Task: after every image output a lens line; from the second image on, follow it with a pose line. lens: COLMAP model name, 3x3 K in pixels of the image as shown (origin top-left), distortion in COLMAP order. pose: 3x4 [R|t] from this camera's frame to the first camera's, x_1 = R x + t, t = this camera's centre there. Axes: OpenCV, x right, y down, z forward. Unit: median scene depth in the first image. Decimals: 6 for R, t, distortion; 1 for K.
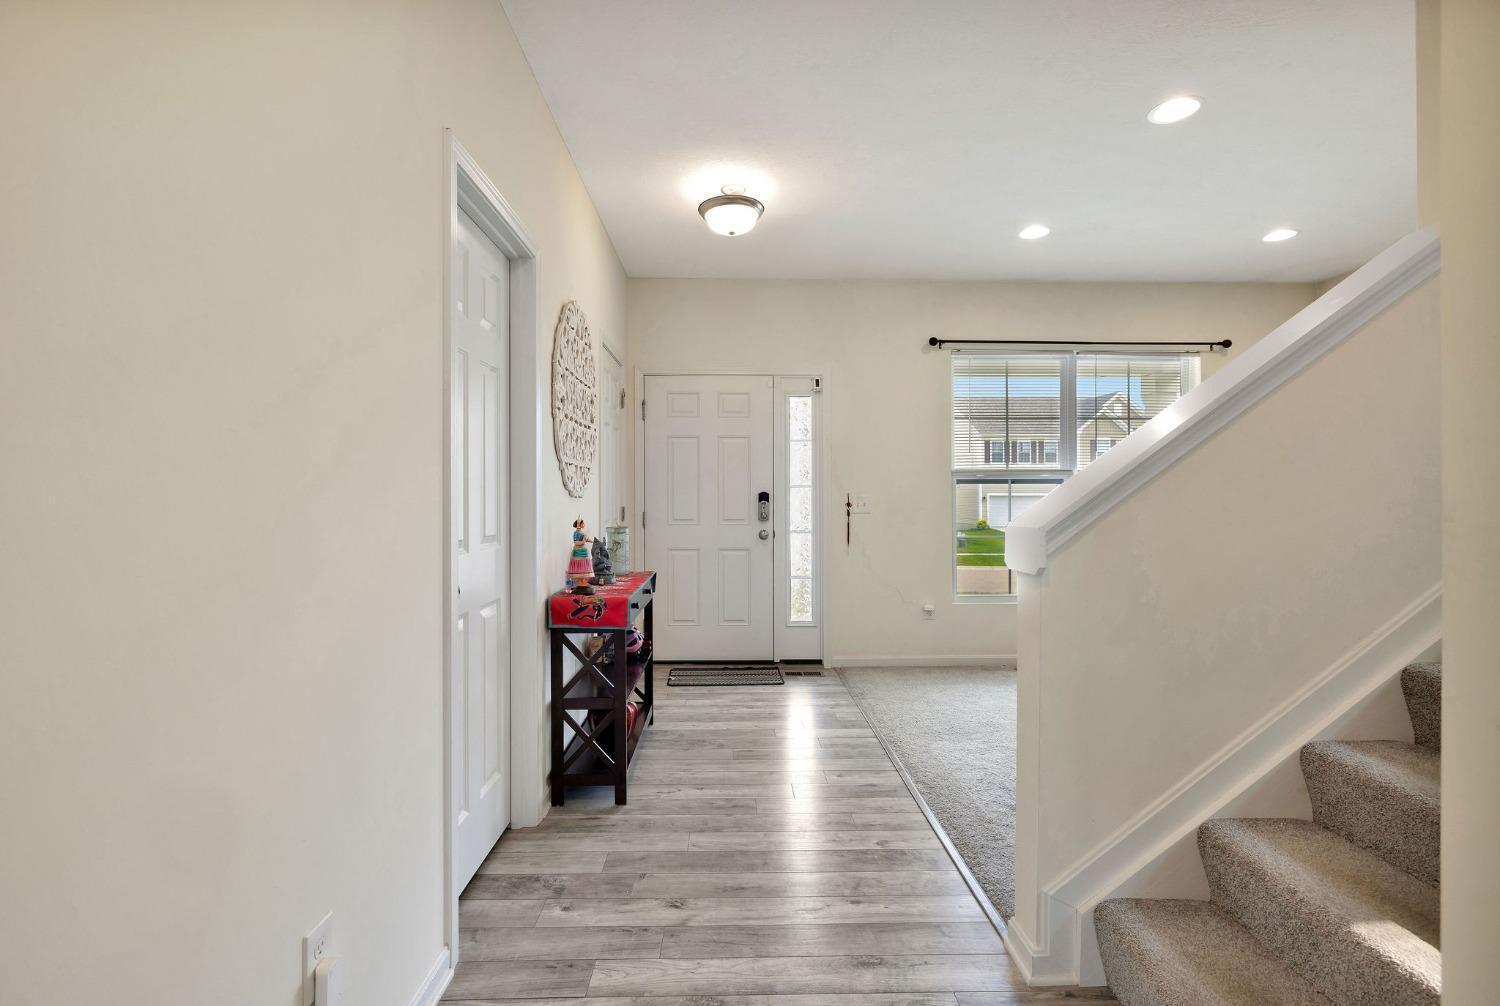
lens RADIAL K [[701.5, 0, 750.0], [0, 701.5, 503.0], [0, 0, 1]] dist [-0.001518, -0.000021]
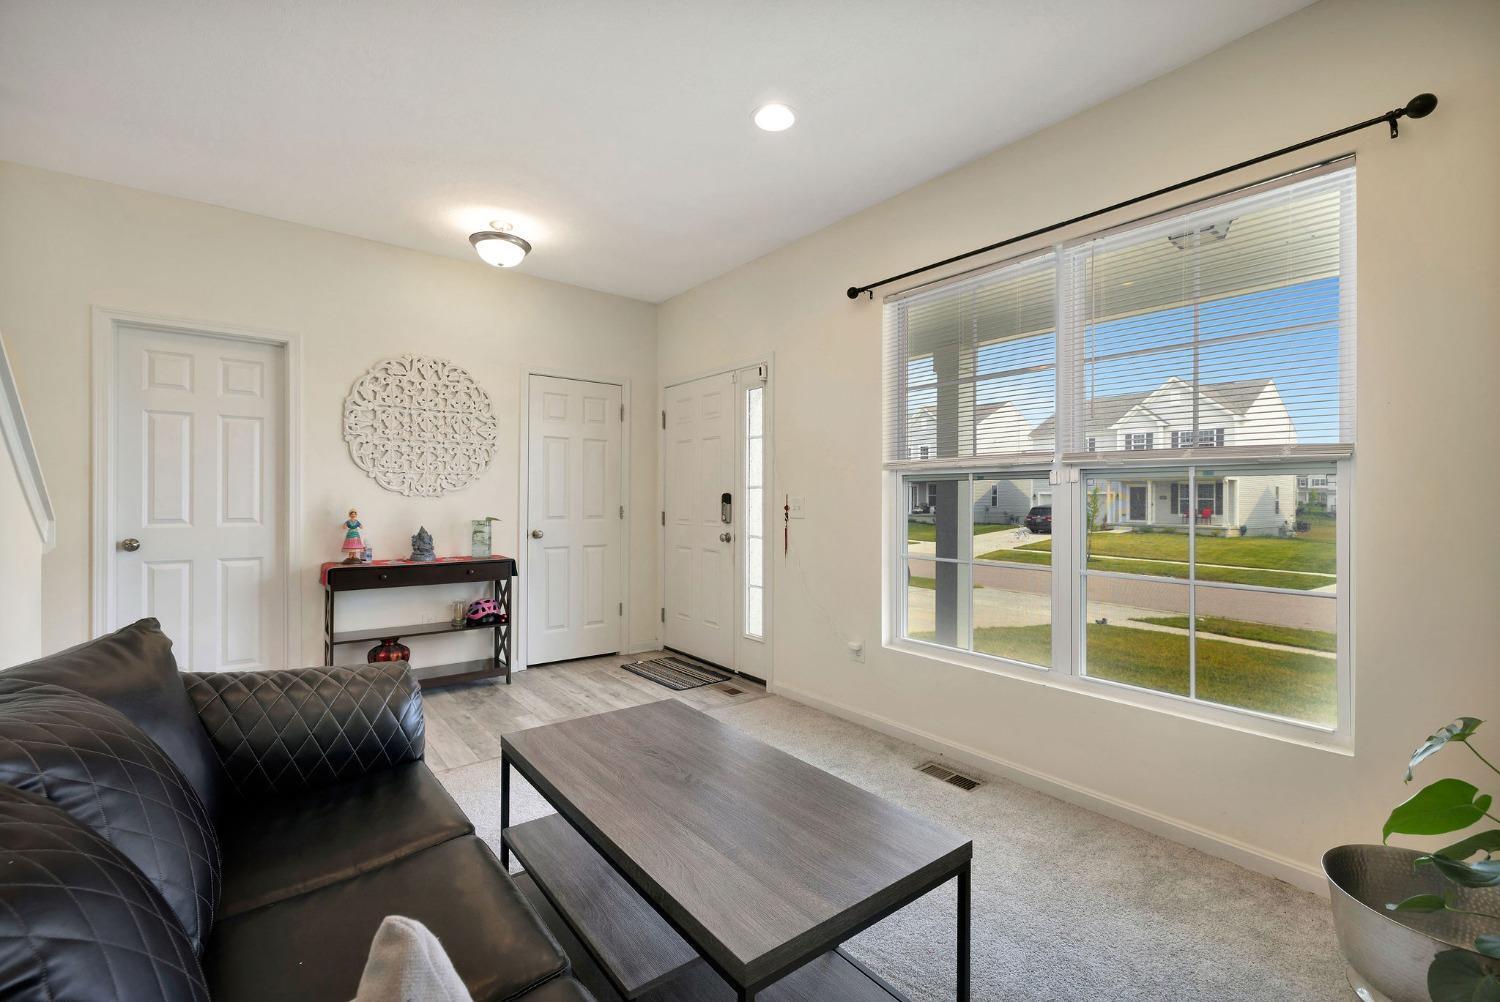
lens RADIAL K [[648.1, 0, 750.0], [0, 648.1, 501.0], [0, 0, 1]] dist [0.001258, 0.000058]
pose [[0.592990, 0.008522, -0.805165, 0.752819], [-0.012630, 0.999919, 0.001282, -0.006052], [0.805111, 0.009409, 0.593050, 0.495763]]
